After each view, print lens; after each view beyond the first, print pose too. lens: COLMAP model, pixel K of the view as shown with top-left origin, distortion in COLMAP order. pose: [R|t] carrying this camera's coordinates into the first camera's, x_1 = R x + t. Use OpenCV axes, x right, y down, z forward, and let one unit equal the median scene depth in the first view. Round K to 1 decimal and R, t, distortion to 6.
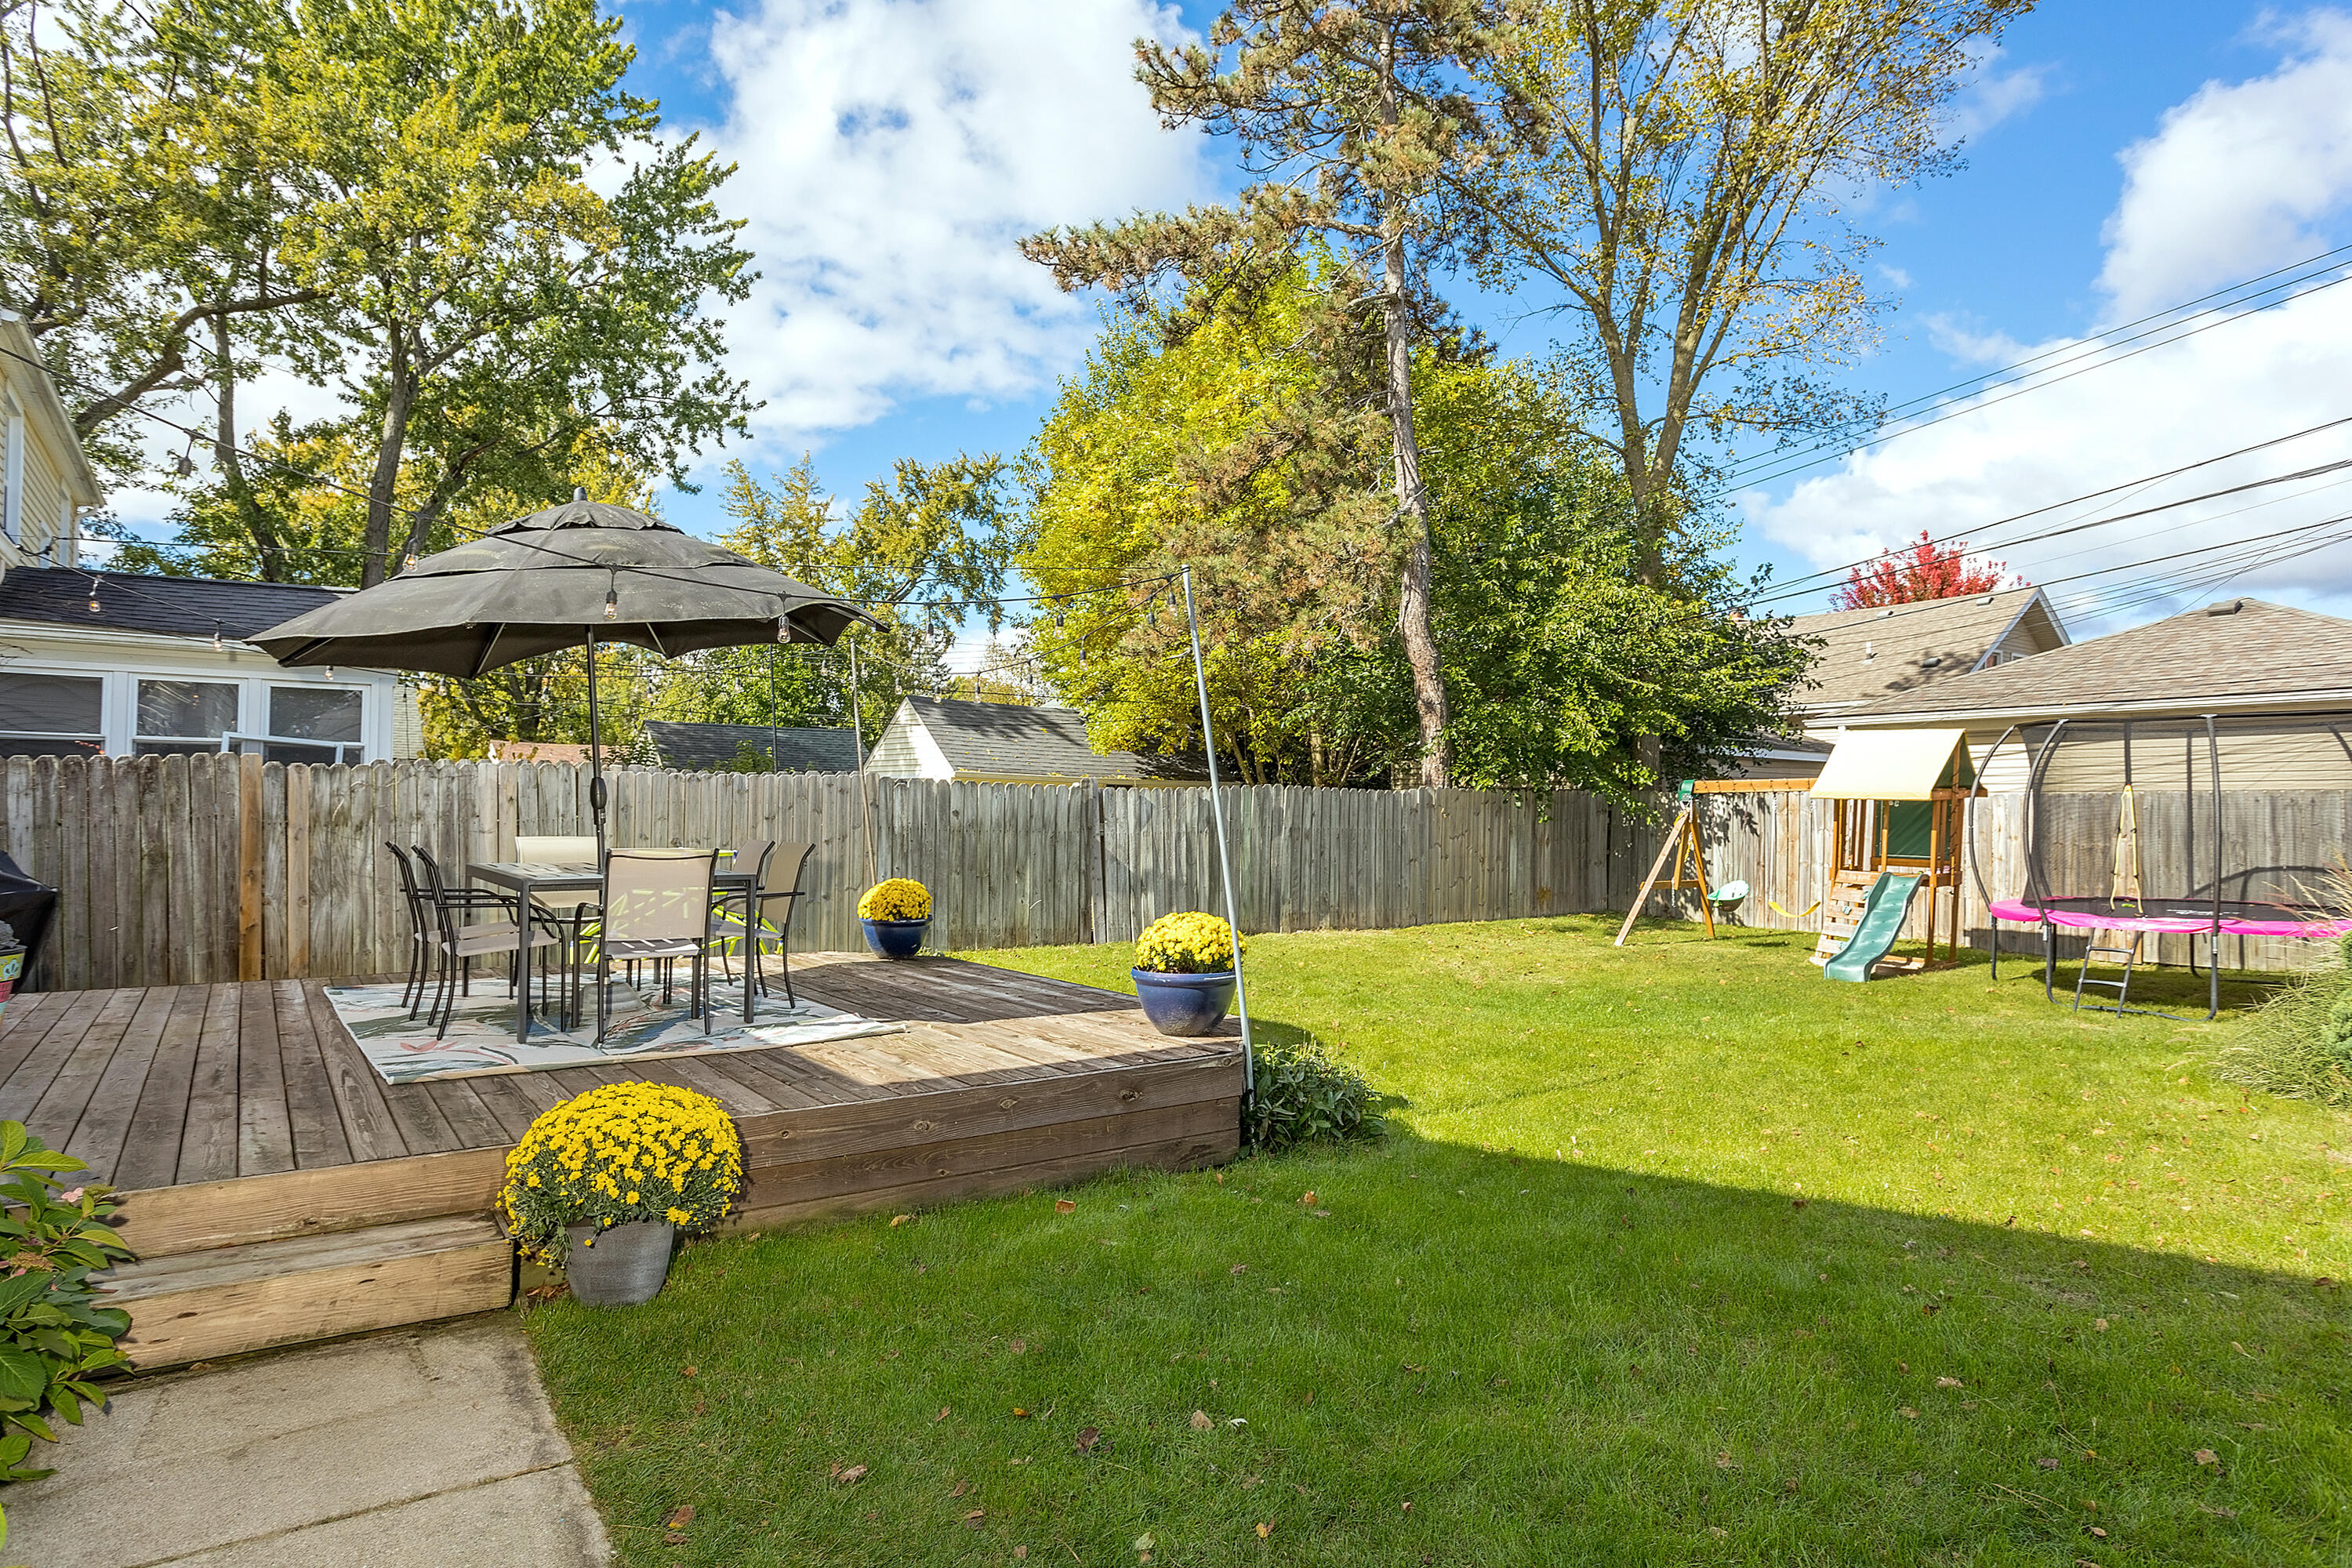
lens RADIAL K [[1351.9, 0, 1176.0], [0, 1351.9, 784.0], [0, 0, 1]] dist [-0.003609, -0.000180]
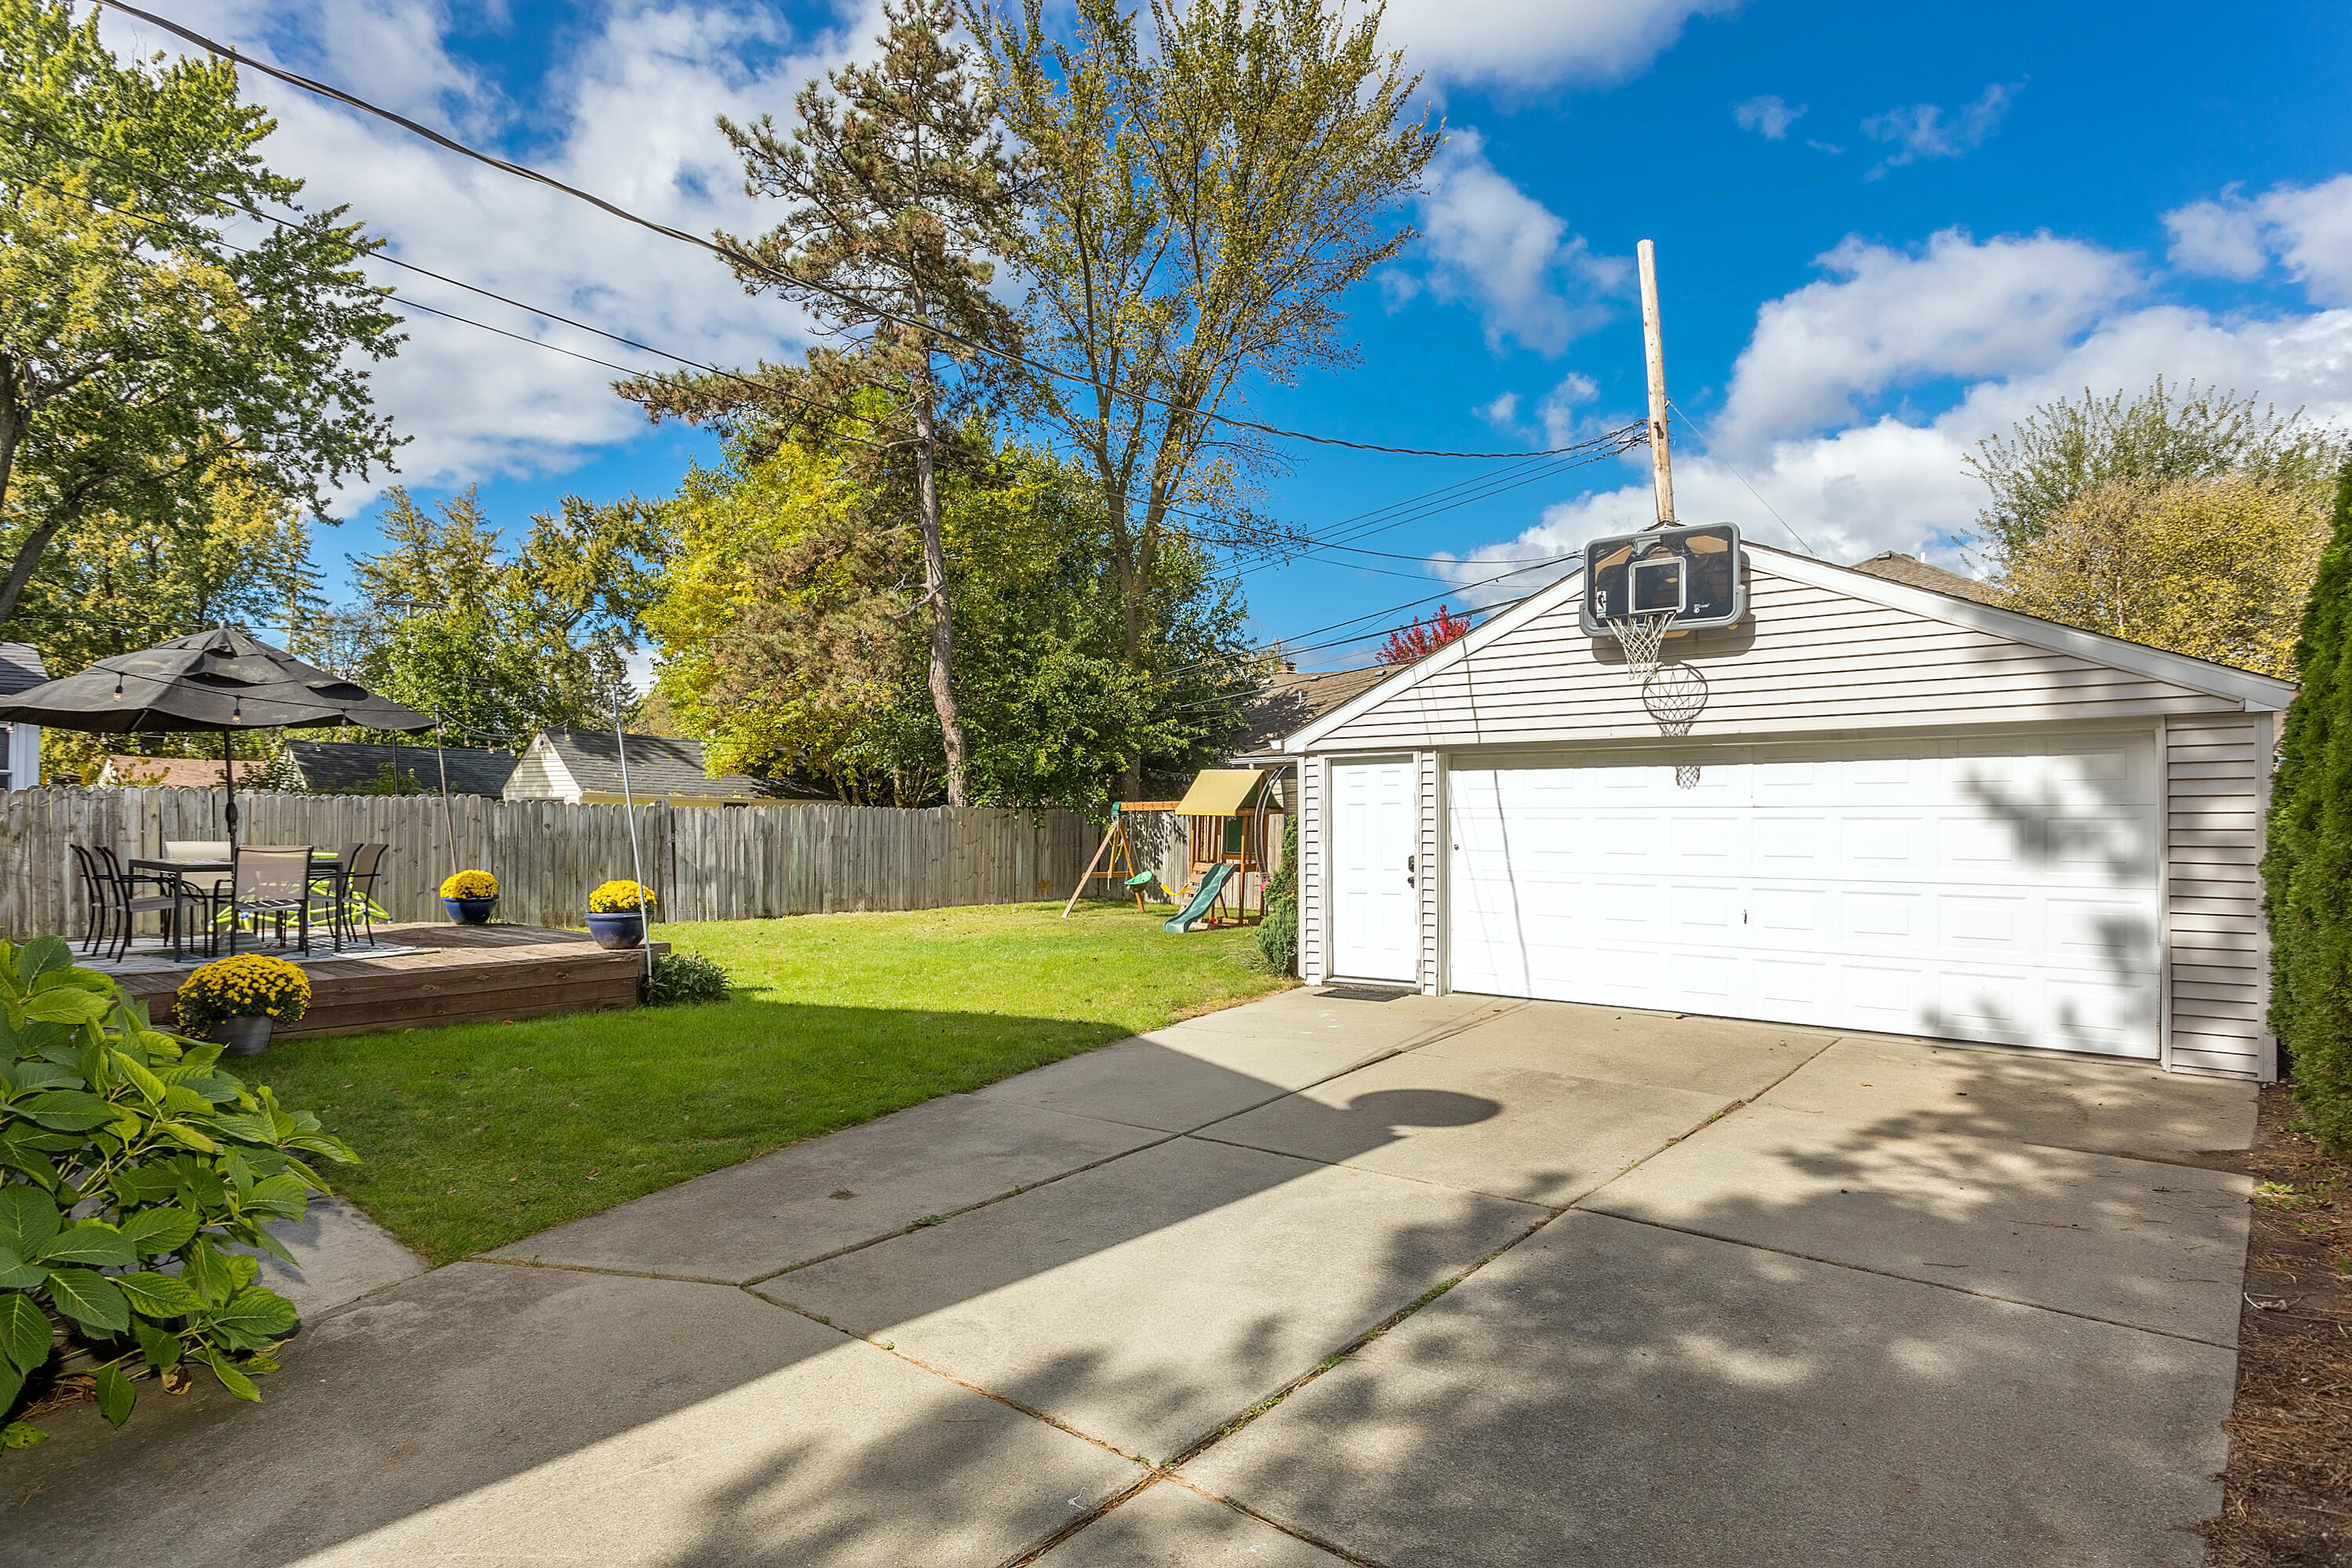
lens RADIAL K [[1195.4, 0, 1175.5], [0, 1195.4, 815.1], [0, 0, 1]] dist [0.014591, -0.011777]
pose [[0.966152, 0.000010, 0.257974, 0.096652], [-0.003254, 0.999921, 0.012146, -0.003937], [-0.257954, -0.012575, 0.966075, -0.222873]]
